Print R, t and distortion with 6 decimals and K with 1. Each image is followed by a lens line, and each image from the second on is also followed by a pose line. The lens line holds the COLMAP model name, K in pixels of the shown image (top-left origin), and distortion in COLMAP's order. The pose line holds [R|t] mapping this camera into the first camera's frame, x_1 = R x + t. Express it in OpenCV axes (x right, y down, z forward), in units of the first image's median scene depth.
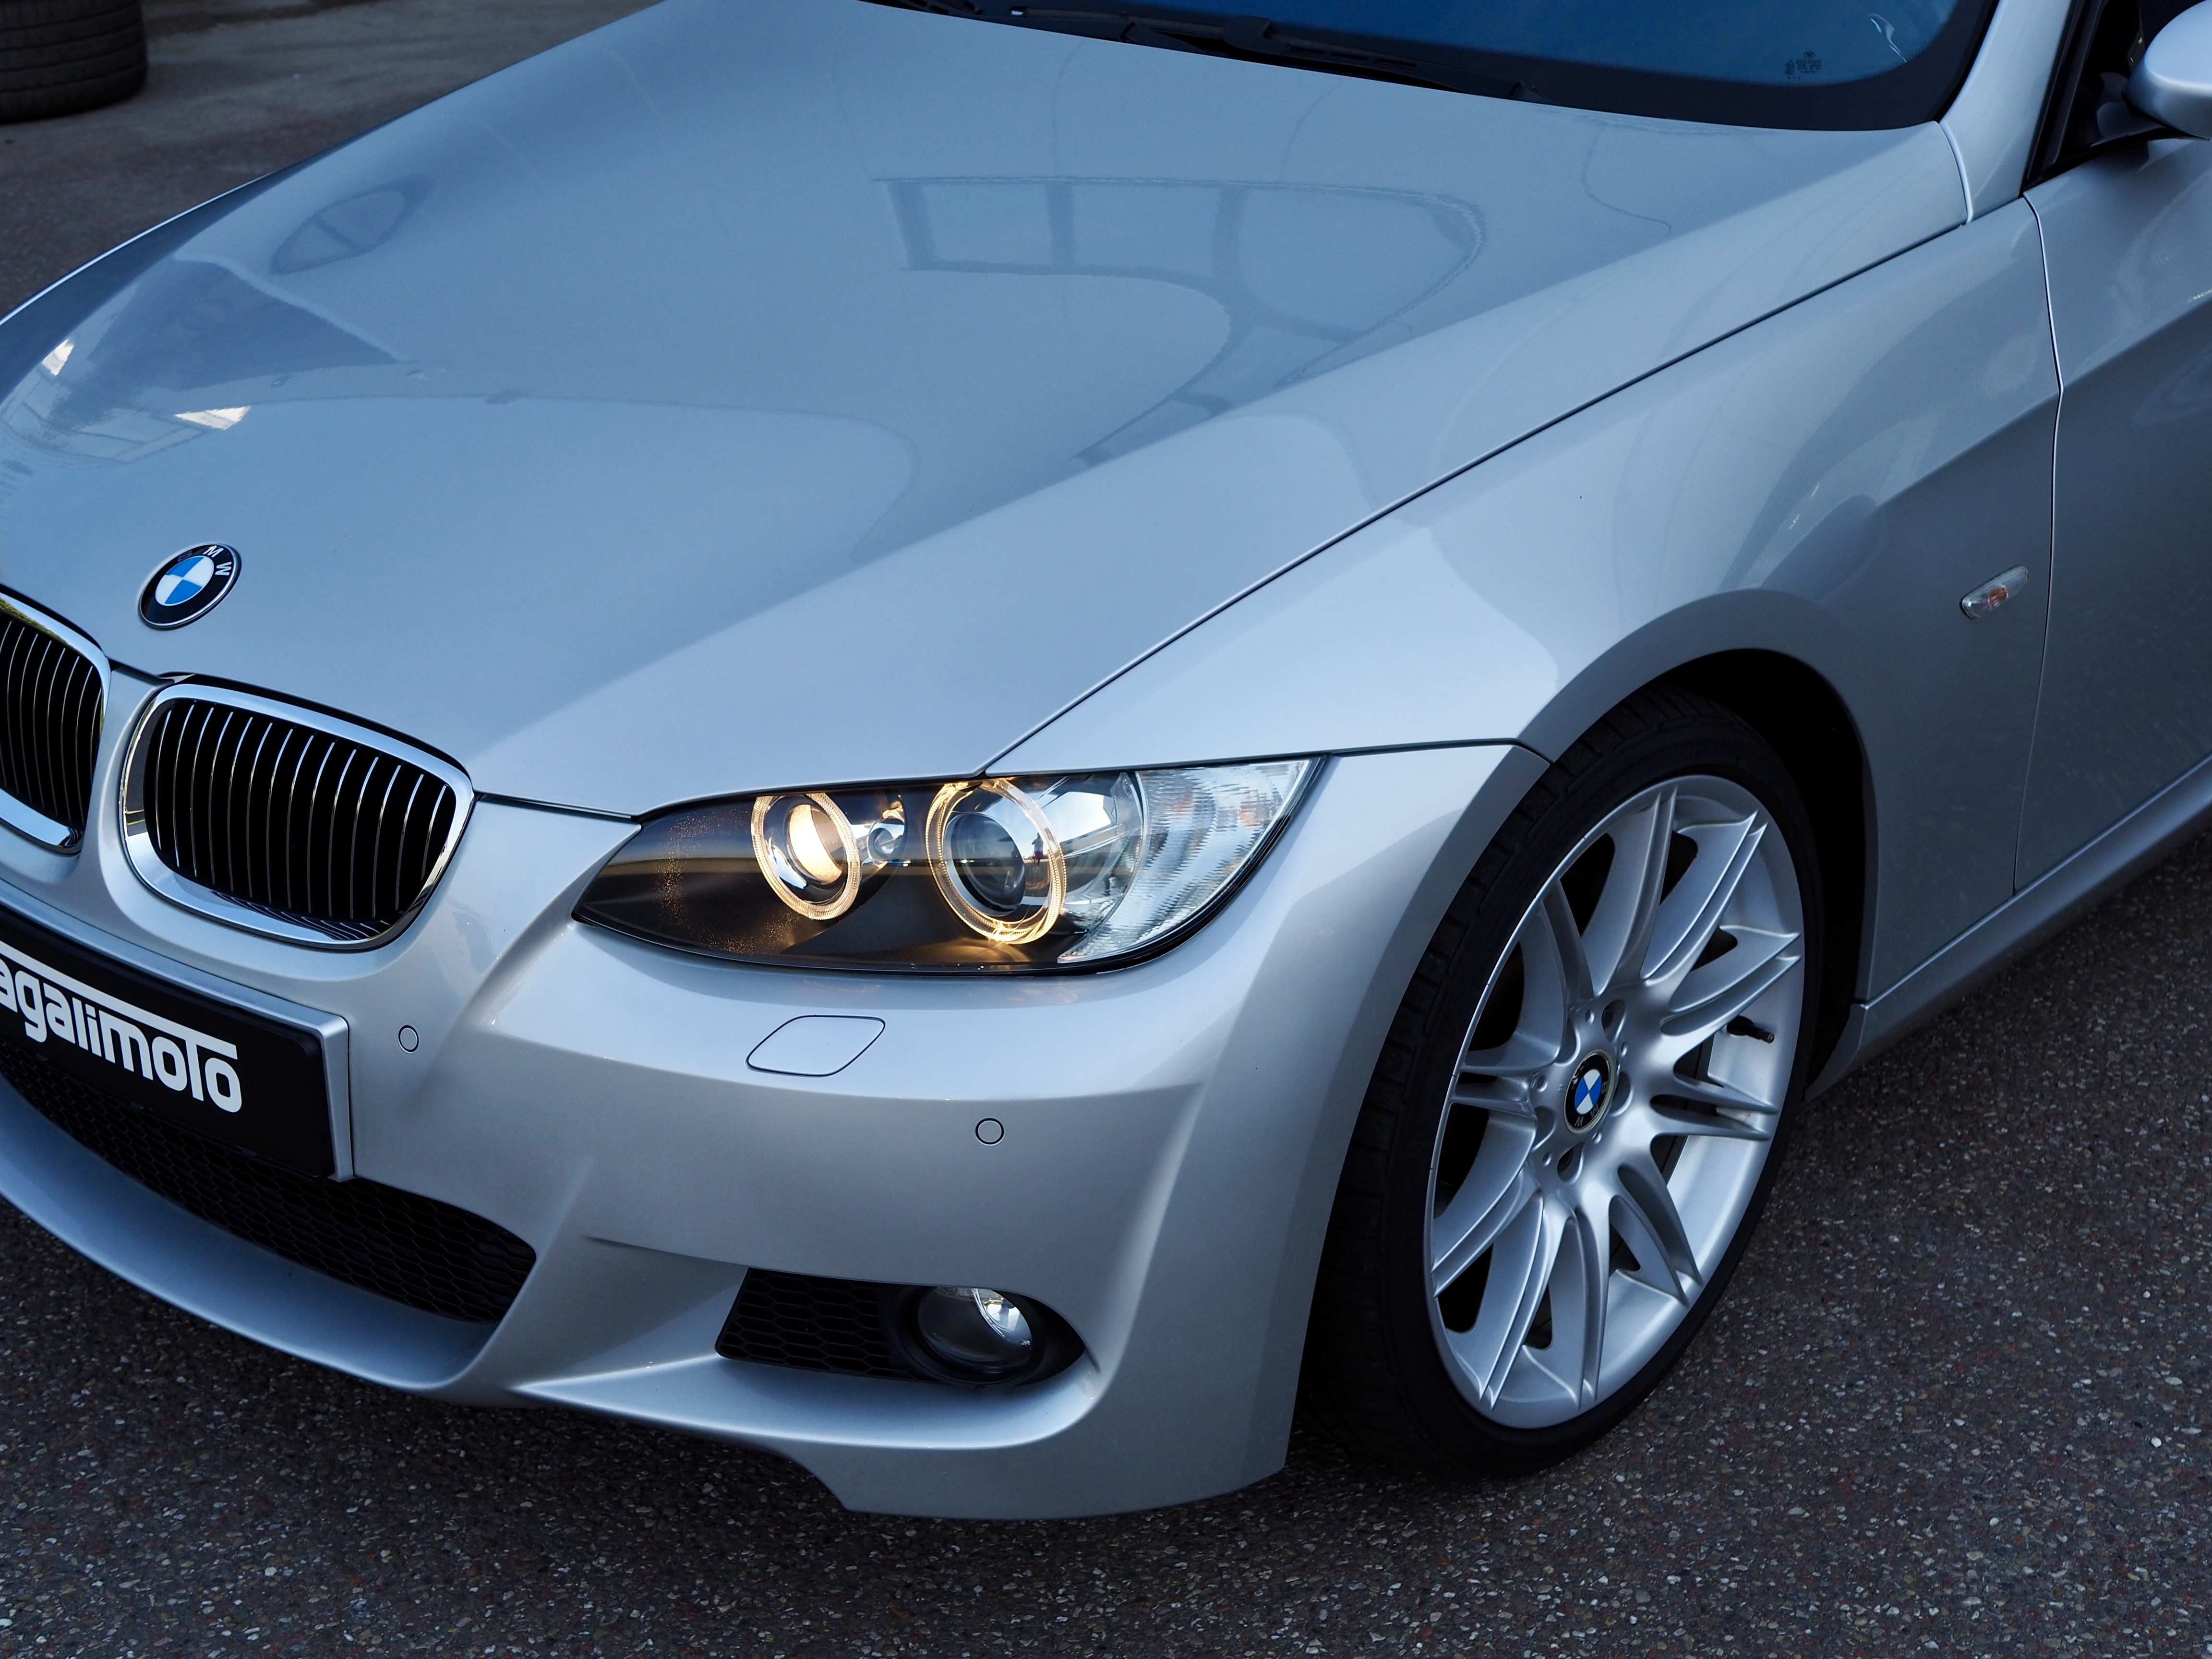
lens RADIAL K [[3191.7, 0, 1106.0], [0, 3191.7, 829.5], [0, 0, 1]] dist [-0.029776, 0.044026]
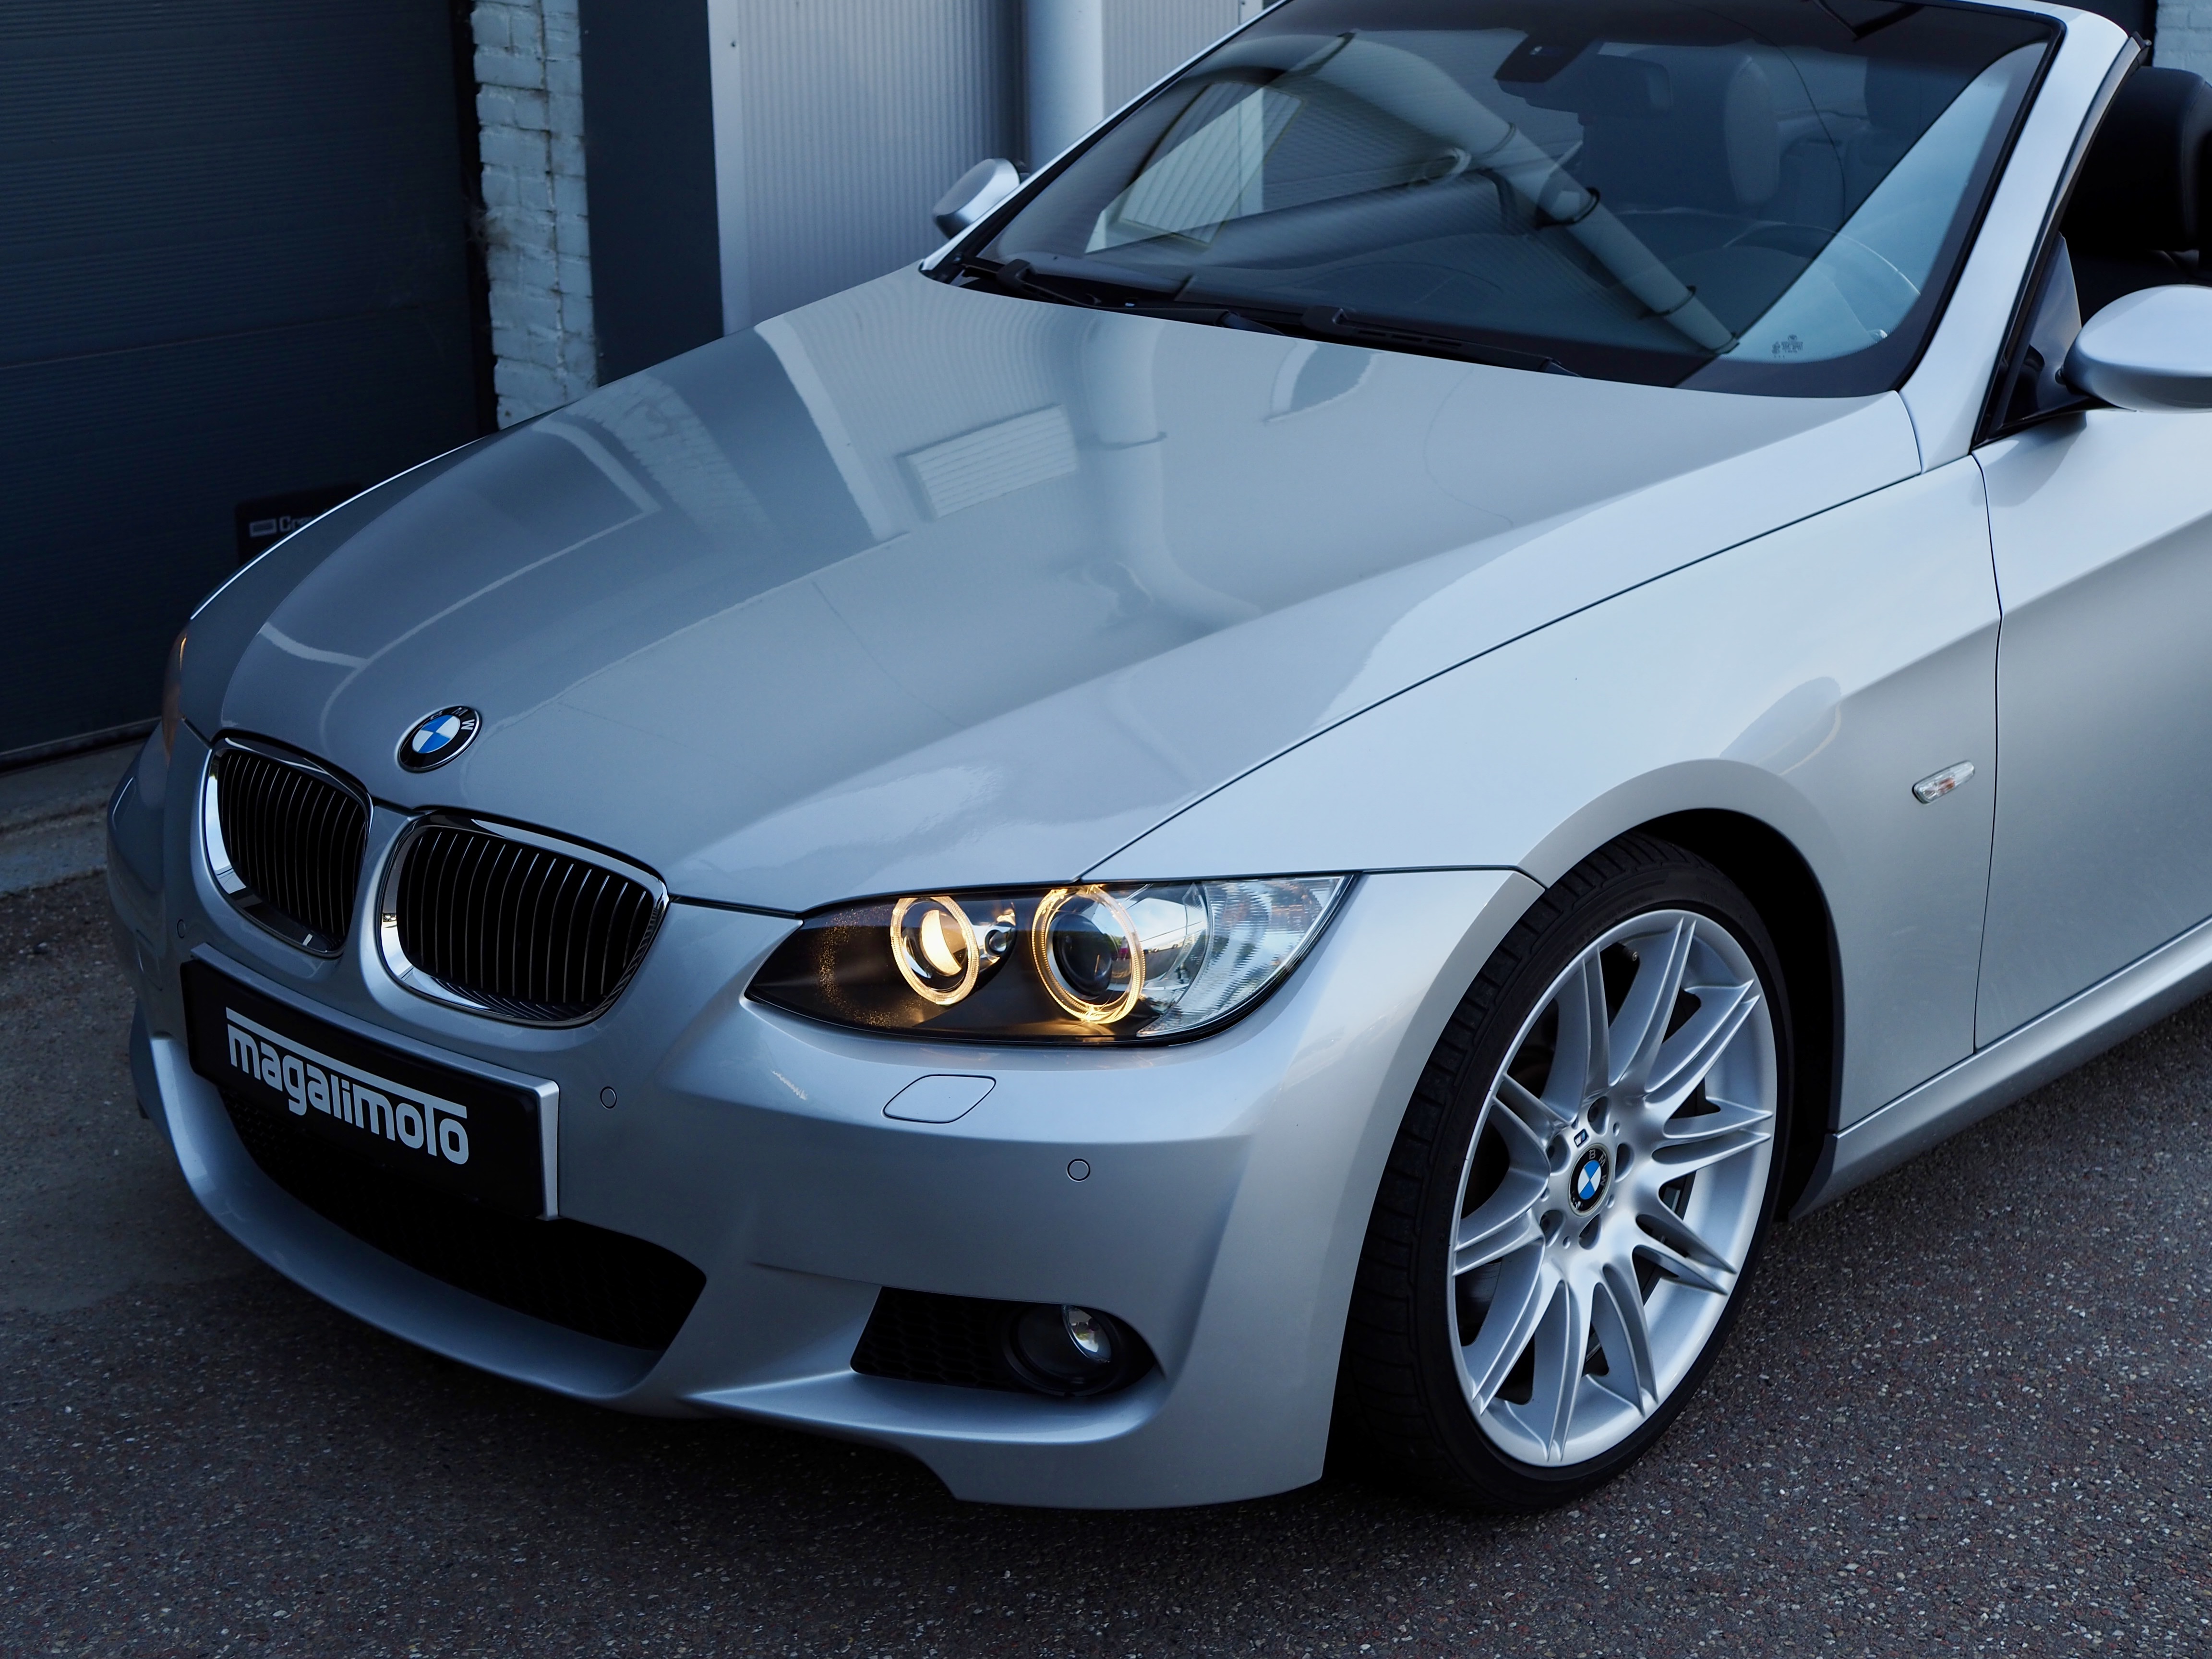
lens RADIAL K [[3191.7, 0, 1106.0], [0, 3191.7, 829.5], [0, 0, 1]] dist [-0.029776, 0.044026]
pose [[0.999058, 0.011232, -0.041918, 0.022140], [-0.015655, 0.994165, -0.106730, 0.088663], [0.040475, 0.107286, 0.993404, -0.216478]]
